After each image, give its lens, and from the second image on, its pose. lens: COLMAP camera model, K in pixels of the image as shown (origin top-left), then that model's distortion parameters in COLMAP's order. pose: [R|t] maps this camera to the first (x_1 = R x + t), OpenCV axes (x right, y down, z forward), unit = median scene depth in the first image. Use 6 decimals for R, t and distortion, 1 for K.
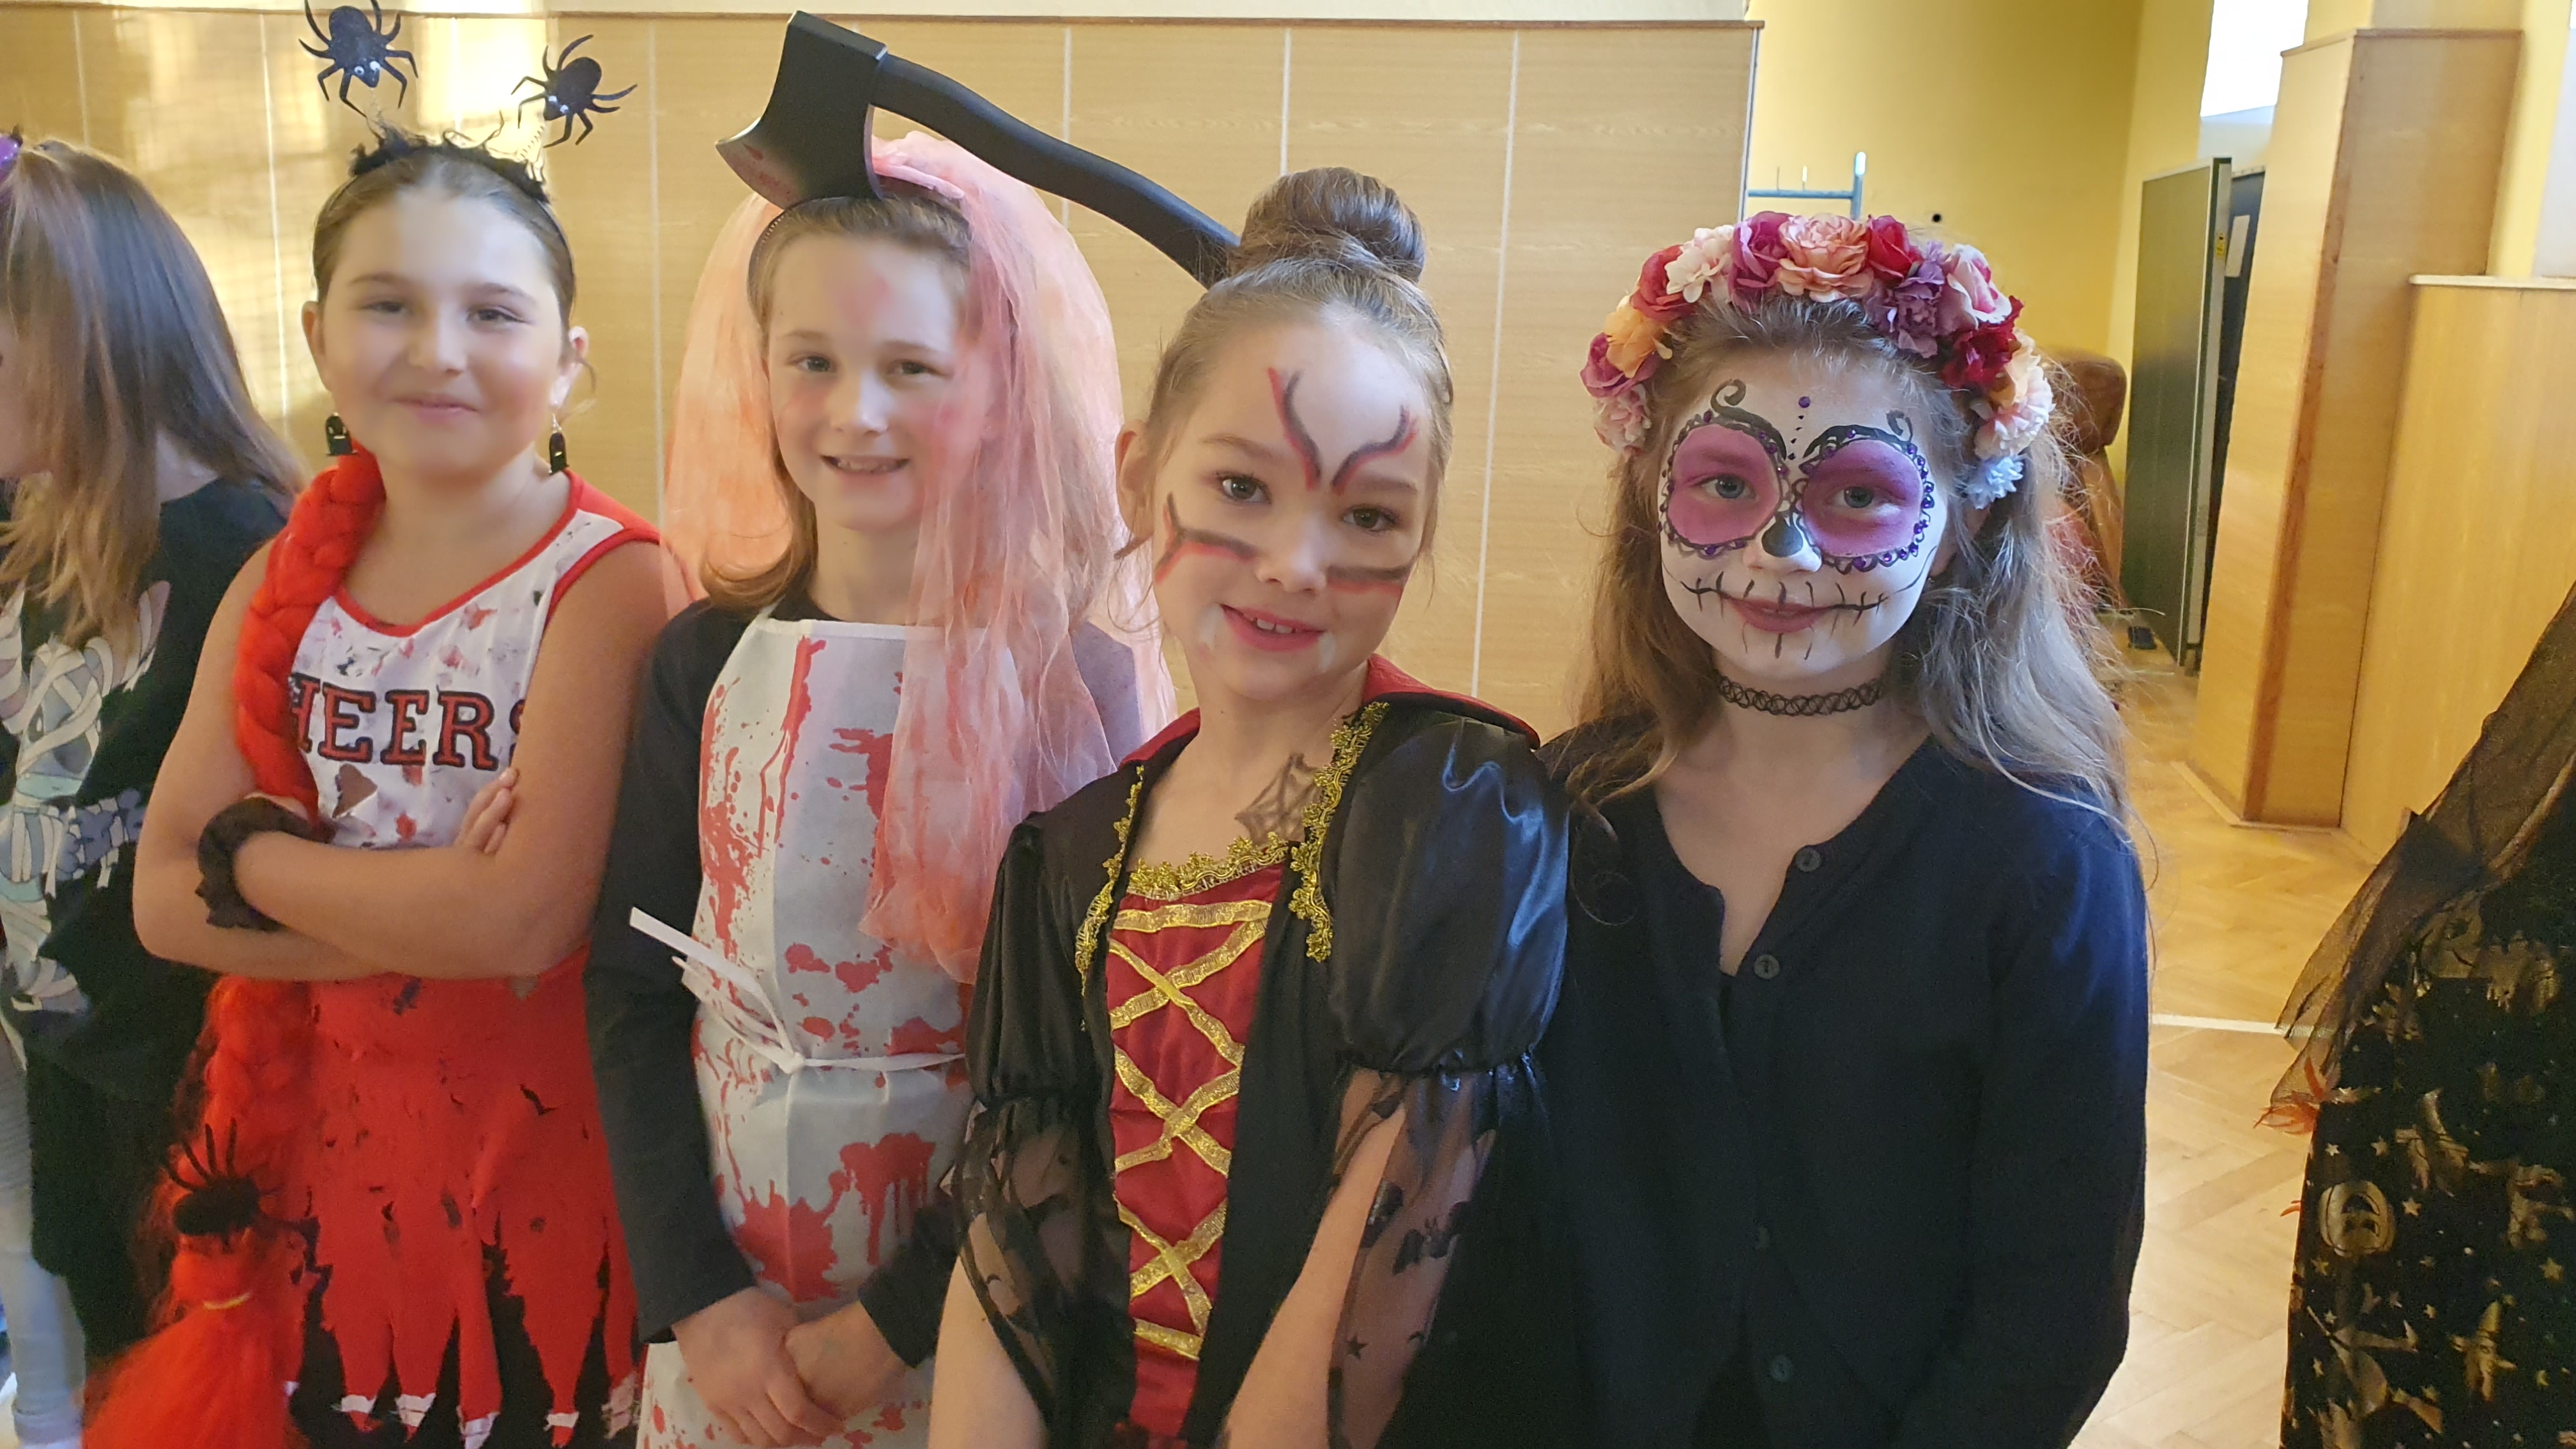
lens RADIAL K [[2058.3, 0, 1248.1], [0, 2058.3, 669.1], [0, 0, 1]] dist [0.000051, 0.008851]
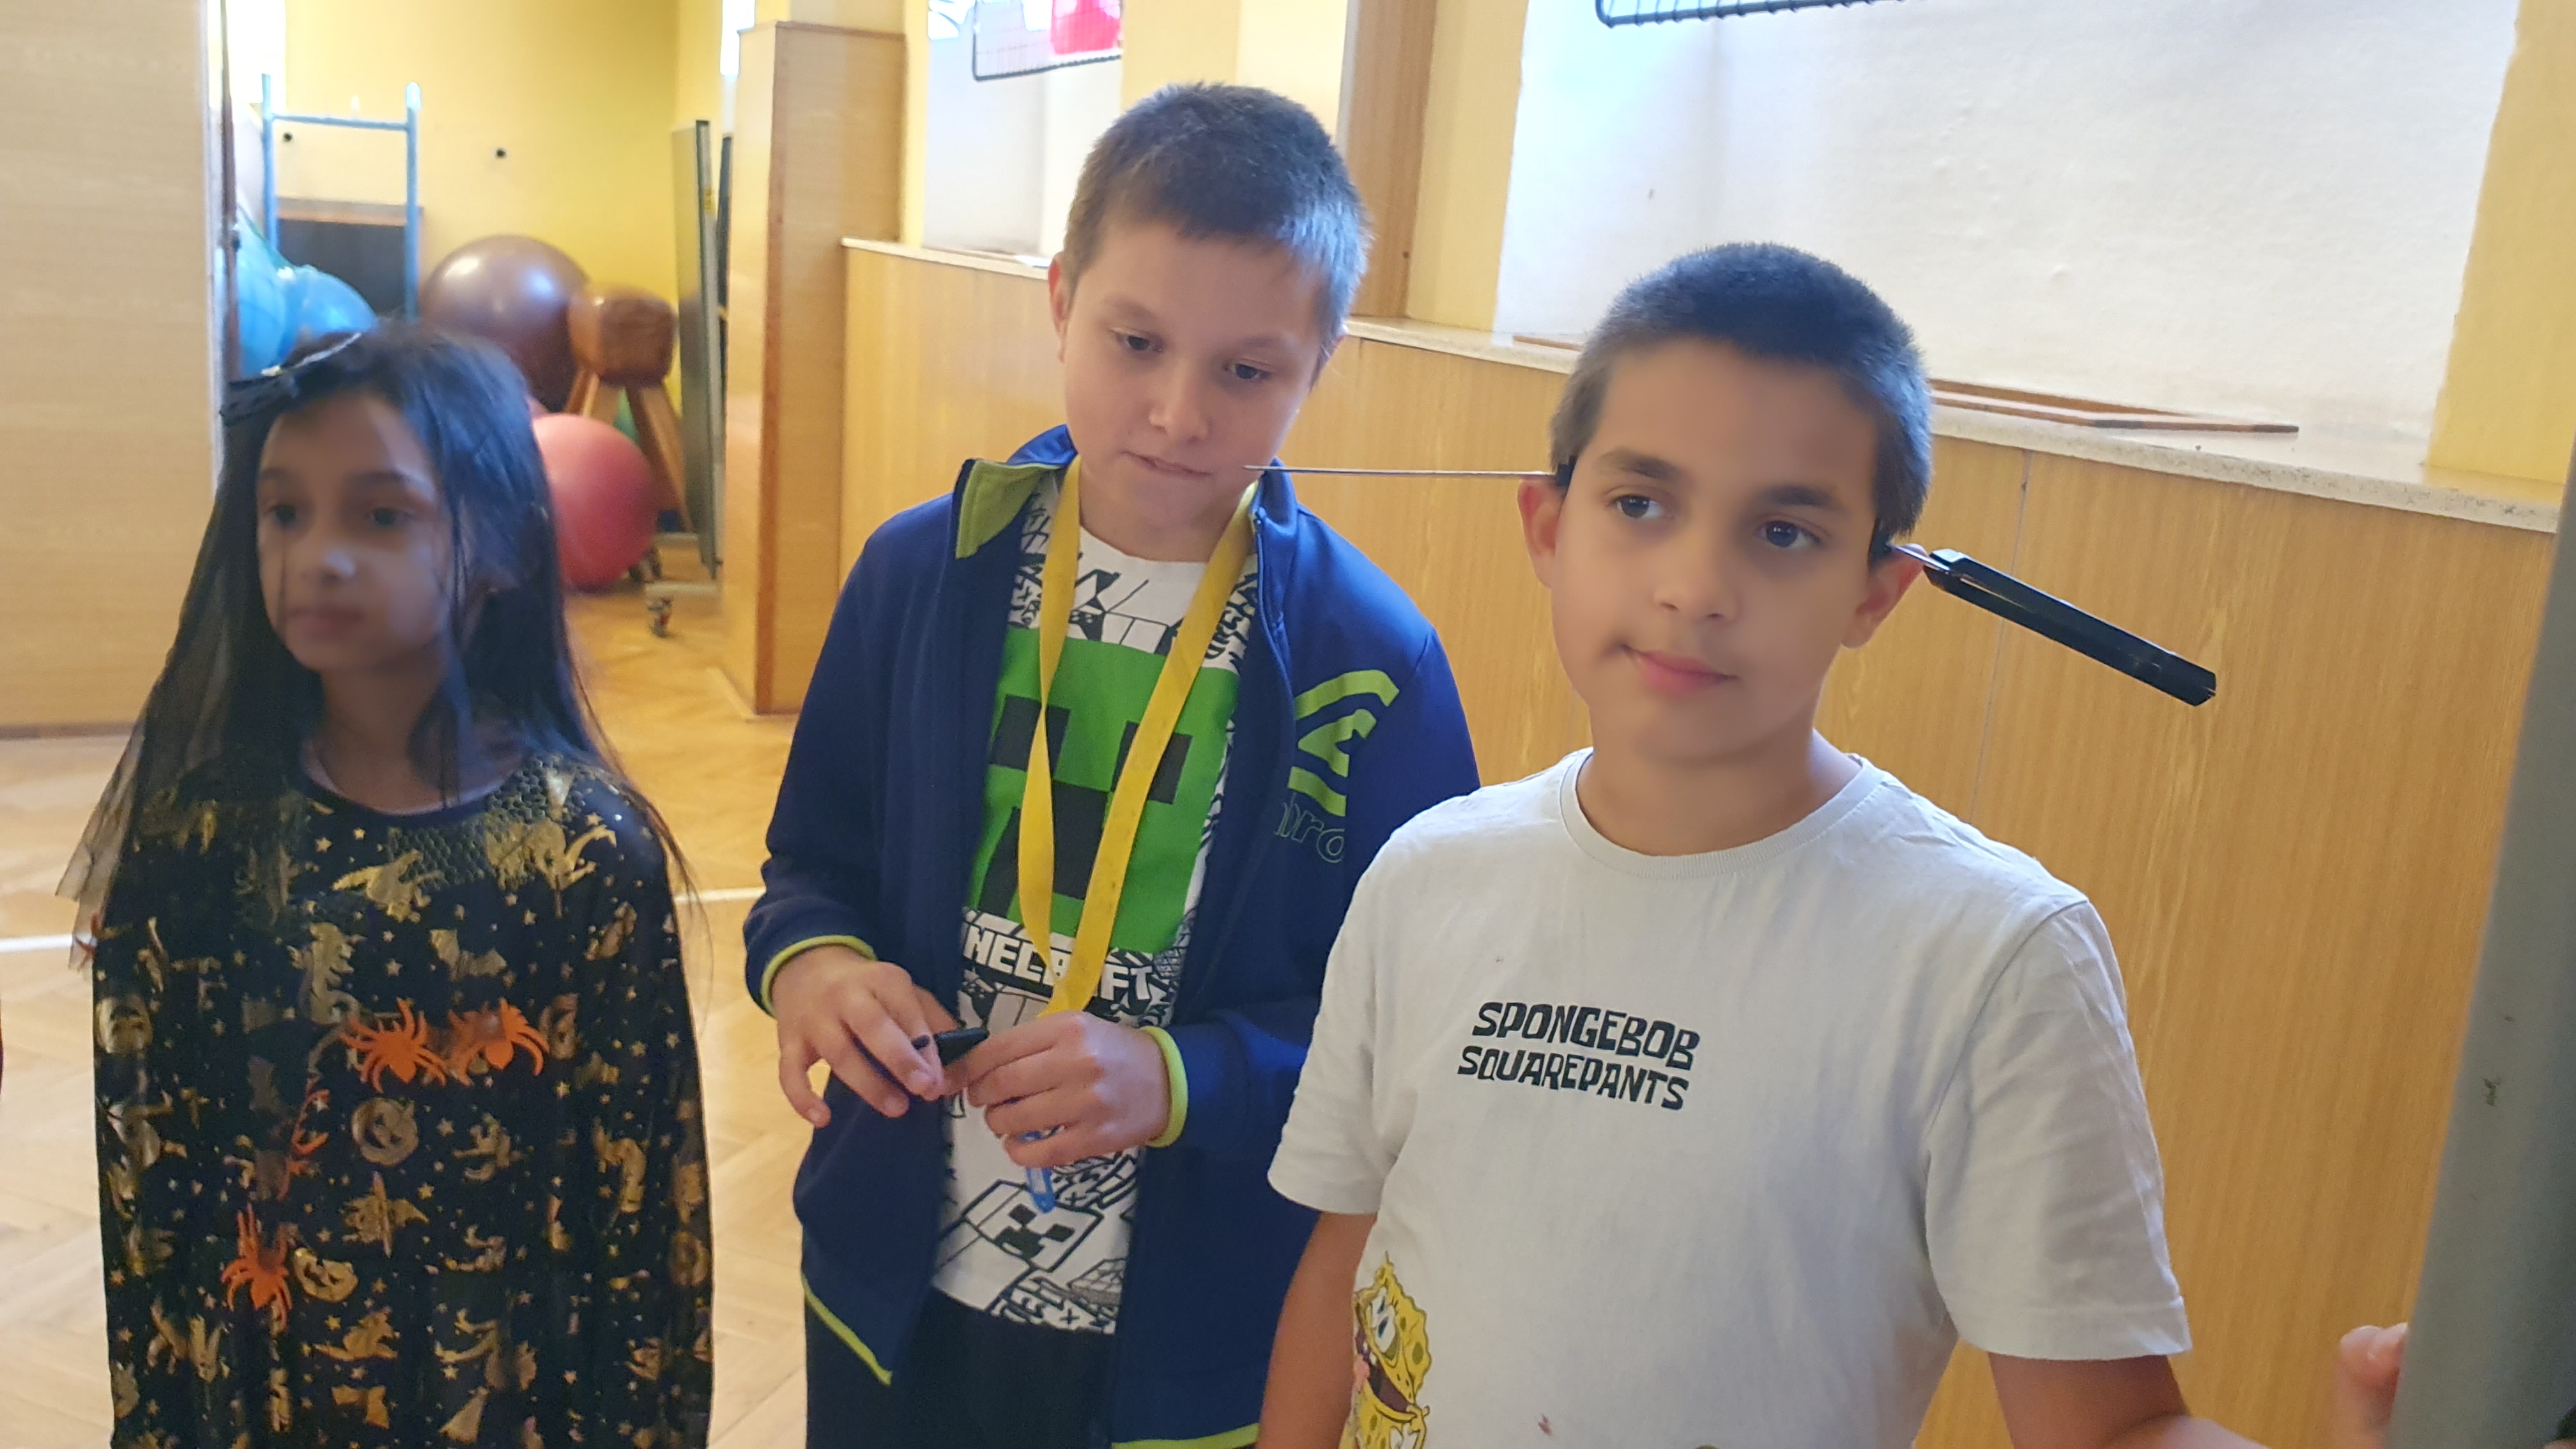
lens RADIAL K [[2059.7, 0, 1250.6], [0, 2059.7, 721.8], [0, 0, 1]] dist [-0.077937, 0.140331]
pose [[0.821830, -0.092314, 0.562205, 0.287465], [0.056756, 0.995143, 0.080436, 0.005411], [-0.566899, -0.034197, 0.823077, -0.345368]]
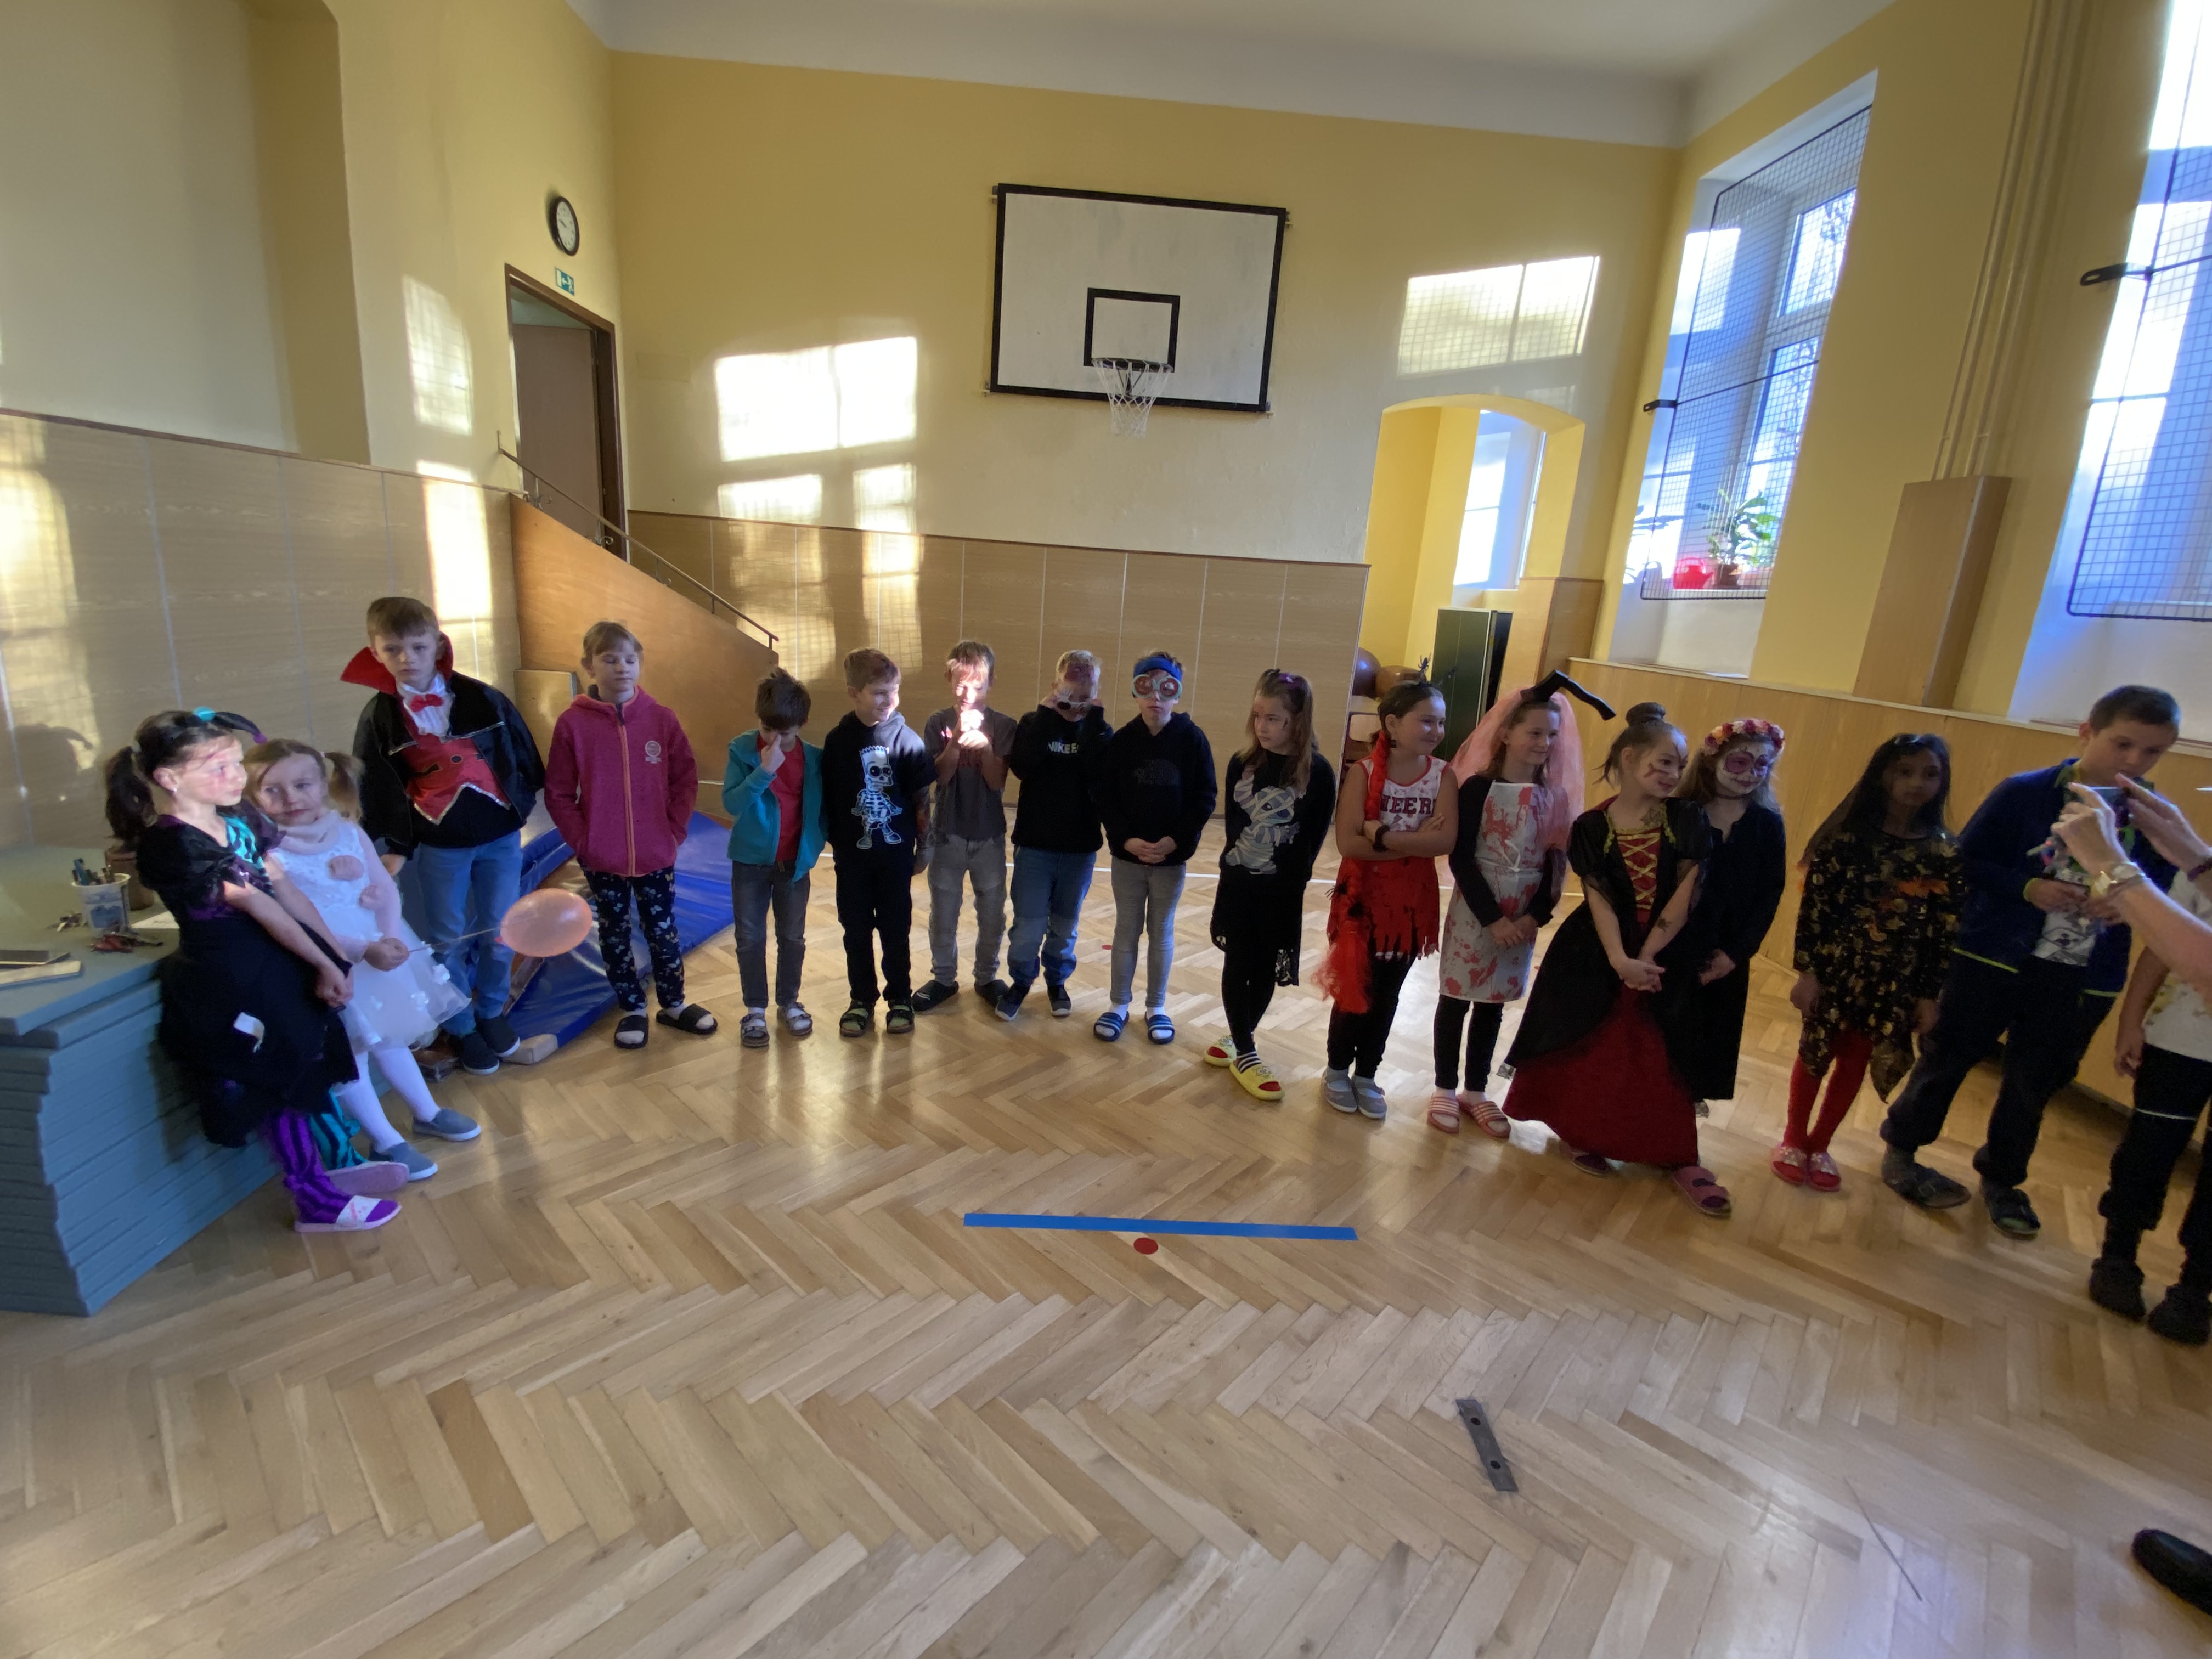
lens RADIAL K [[949.5, 0, 1097.1], [0, 949.5, 830.8], [0, 0, 1]] dist [0.011689, -0.016408]
pose [[0.978496, -0.015362, 0.205692, -1.546495], [0.004785, 0.998645, 0.051820, -0.029609], [-0.206210, -0.049721, 0.977244, -0.962709]]
